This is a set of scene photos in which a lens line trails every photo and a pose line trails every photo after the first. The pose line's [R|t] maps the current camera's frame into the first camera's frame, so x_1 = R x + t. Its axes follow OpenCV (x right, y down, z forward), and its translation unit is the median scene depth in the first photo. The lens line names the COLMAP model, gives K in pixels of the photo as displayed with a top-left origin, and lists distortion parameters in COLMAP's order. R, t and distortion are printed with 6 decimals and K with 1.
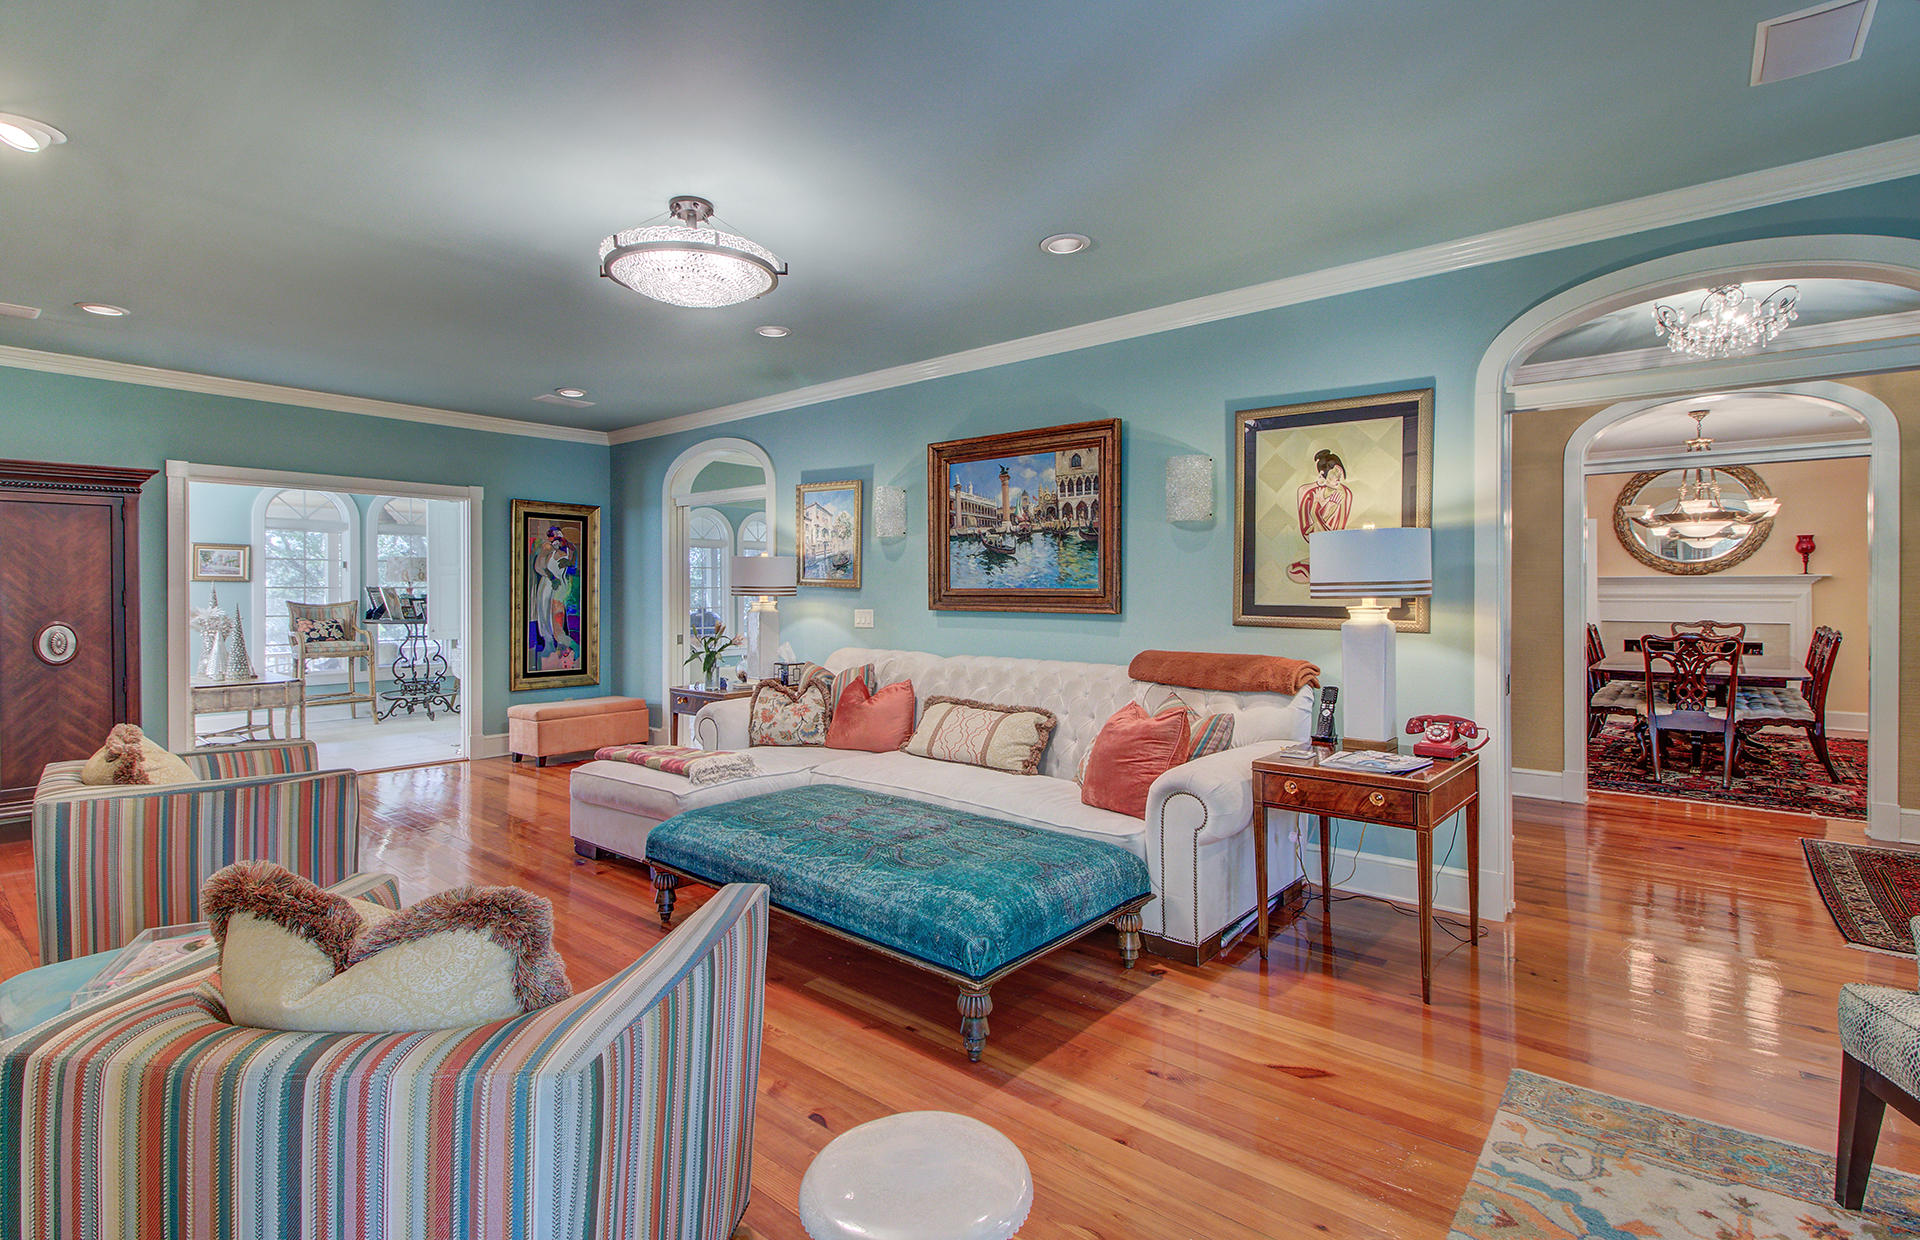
lens RADIAL K [[894.0, 0, 962.7], [0, 894.0, 605.3], [0, 0, 1]] dist [0.008097, -0.002840]
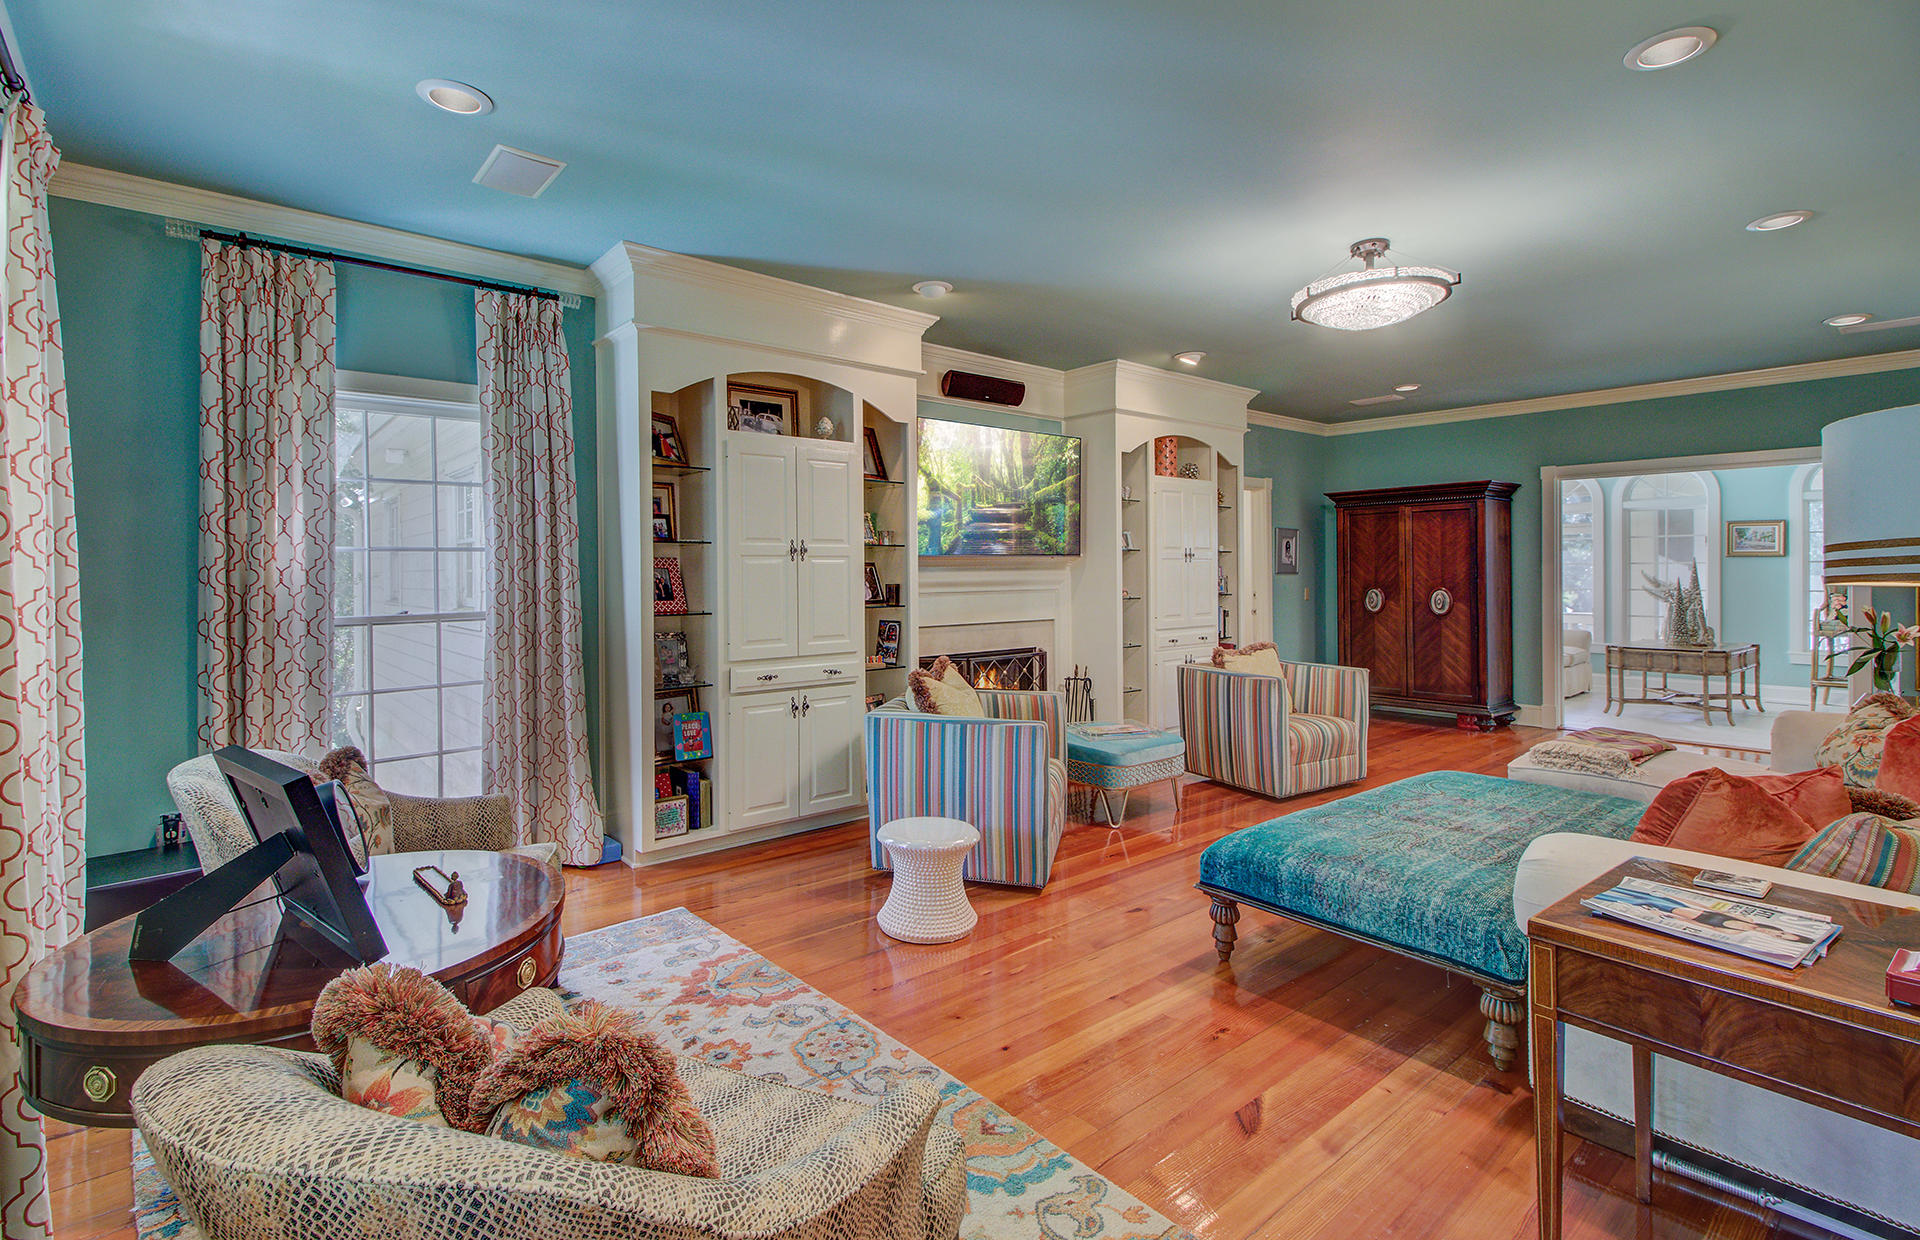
lens RADIAL K [[894.0, 0, 942.0], [0, 894.0, 573.7], [0, 0, 1]] dist [0.008097, -0.002840]
pose [[-0.181906, 0.004927, -0.983304, 0.669610], [-0.007916, 0.999948, 0.006475, -0.009486], [0.983284, 0.008962, -0.181858, 0.442525]]
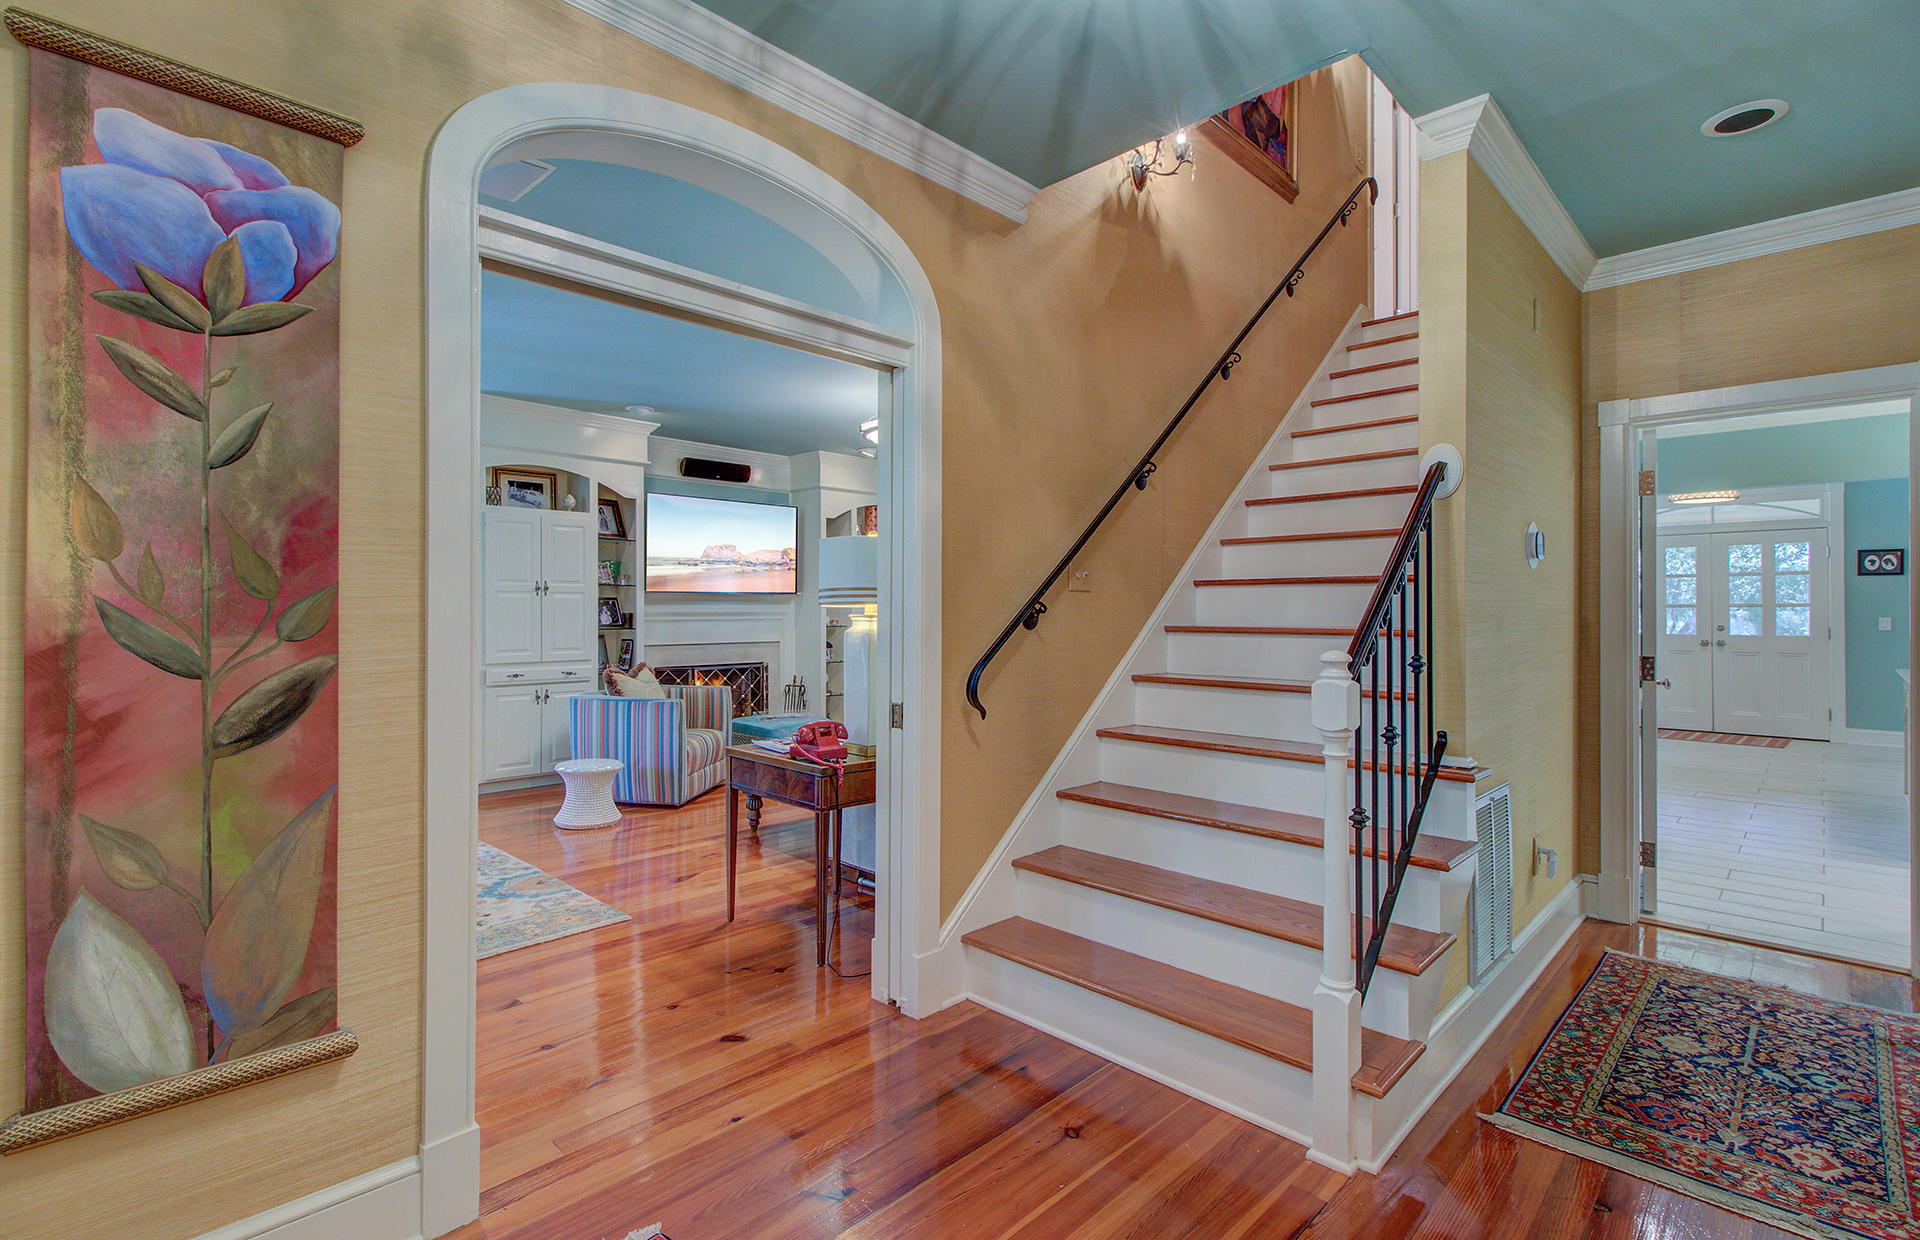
lens RADIAL K [[894.0, 0, 958.8], [0, 894.0, 609.0], [0, 0, 1]] dist [0.008097, -0.002840]
pose [[-0.085139, 0.000033, -0.996369, 1.064203], [-0.014605, 0.999893, 0.001281, -0.006186], [0.996262, 0.014661, -0.085130, 0.860891]]
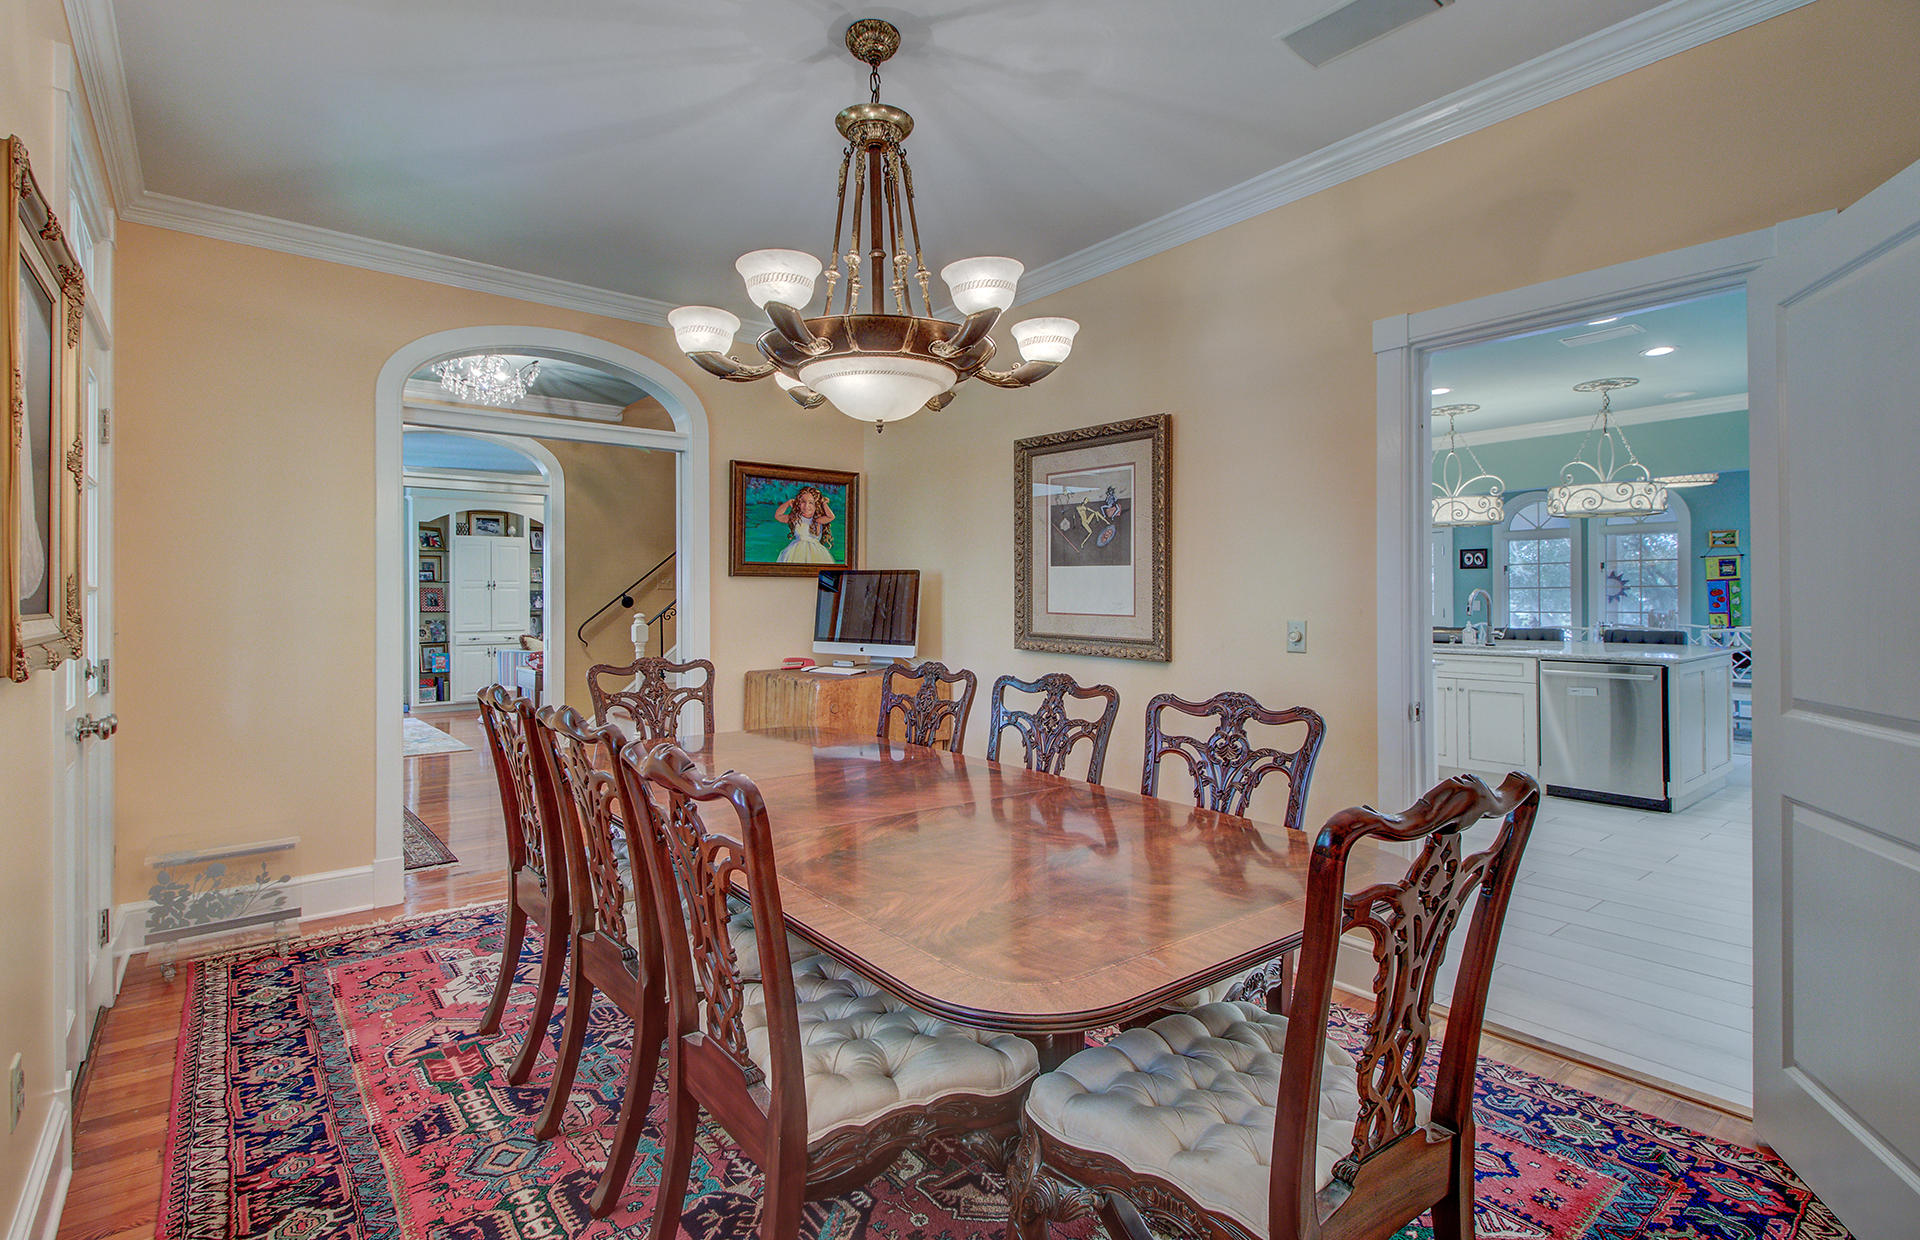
lens RADIAL K [[894.0, 0, 953.1], [0, 894.0, 596.9], [0, 0, 1]] dist [0.008097, -0.002840]
pose [[-0.197306, 0.004955, -0.980329, 1.681361], [-0.010198, 0.999923, 0.007106, -0.025651], [0.980289, 0.011400, -0.197241, 1.640920]]
